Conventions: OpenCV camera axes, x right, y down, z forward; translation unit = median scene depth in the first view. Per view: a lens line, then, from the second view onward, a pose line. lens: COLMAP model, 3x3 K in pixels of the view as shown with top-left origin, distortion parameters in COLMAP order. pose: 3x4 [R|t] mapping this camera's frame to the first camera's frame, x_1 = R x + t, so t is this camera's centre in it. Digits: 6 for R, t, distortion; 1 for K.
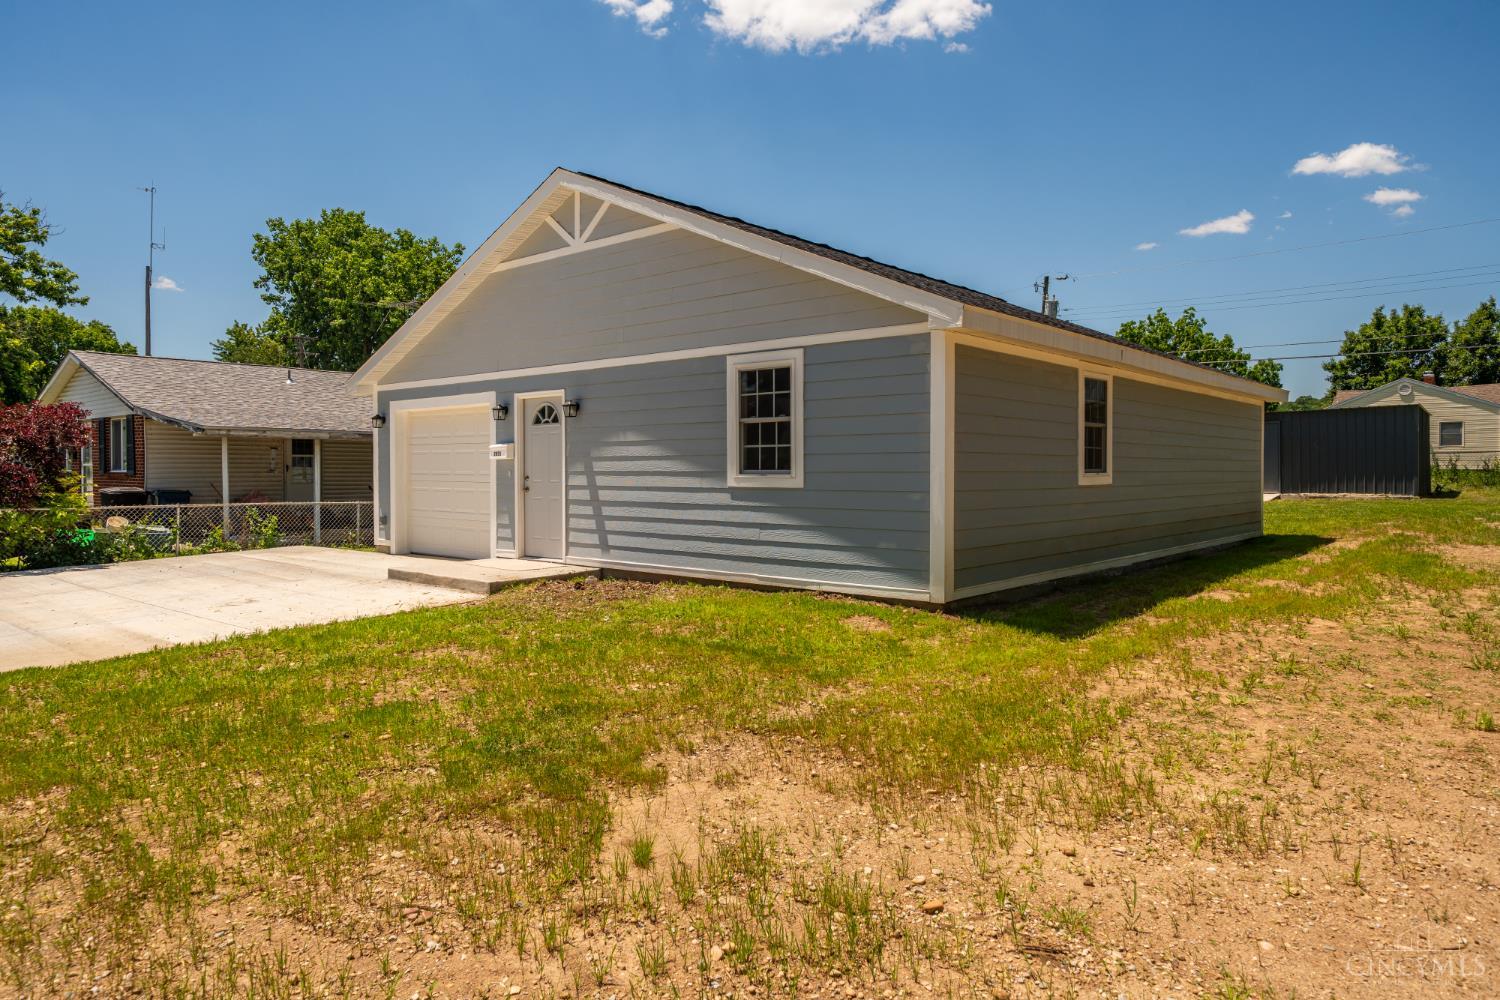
lens RADIAL K [[975.0, 0, 744.5], [0, 975.0, 475.4], [0, 0, 1]] dist [-0.001822, 0.003942]
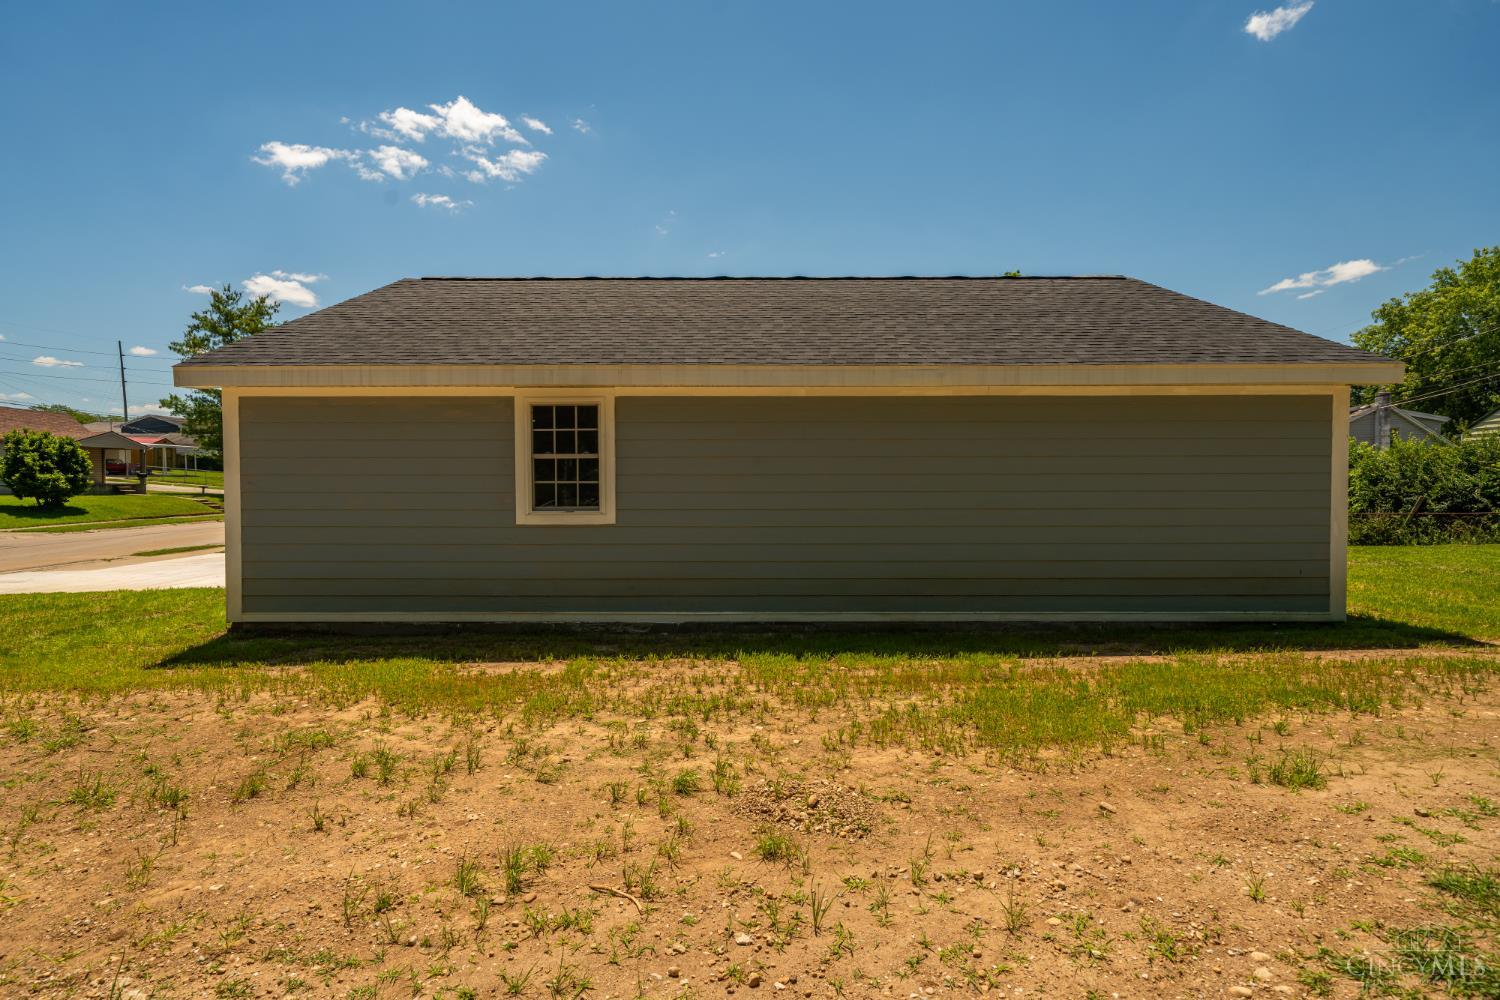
lens RADIAL K [[799.4, 0, 742.5], [0, 799.4, 525.0], [0, 0, 1]] dist [0.000086, 0.000215]
pose [[0.644043, 0.035350, -0.764172, 0.856440], [-0.000184, 0.998939, 0.046056, -0.019662], [0.764989, -0.029521, 0.643366, 0.546569]]
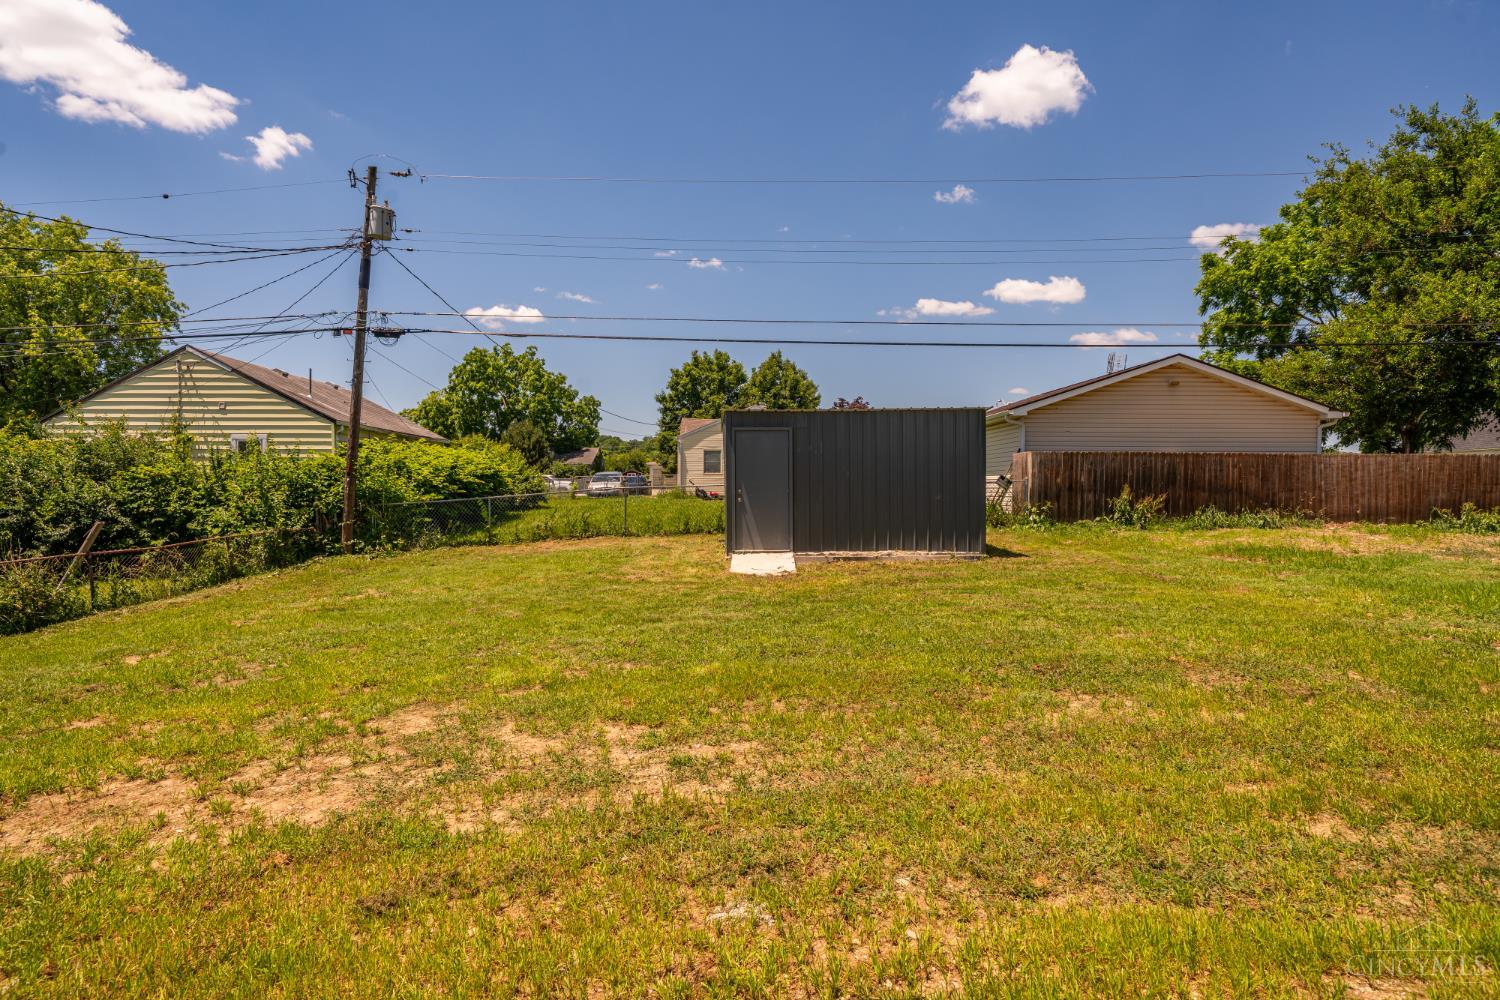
lens RADIAL K [[713.1, 0, 725.6], [0, 713.1, 506.7], [0, 0, 1]] dist [-0.002752, -0.000145]
pose [[0.749875, -0.016604, 0.661371, 0.523993], [-0.001338, 0.999645, 0.026614, -0.043479], [-0.661578, -0.020842, 0.749587, 1.541821]]
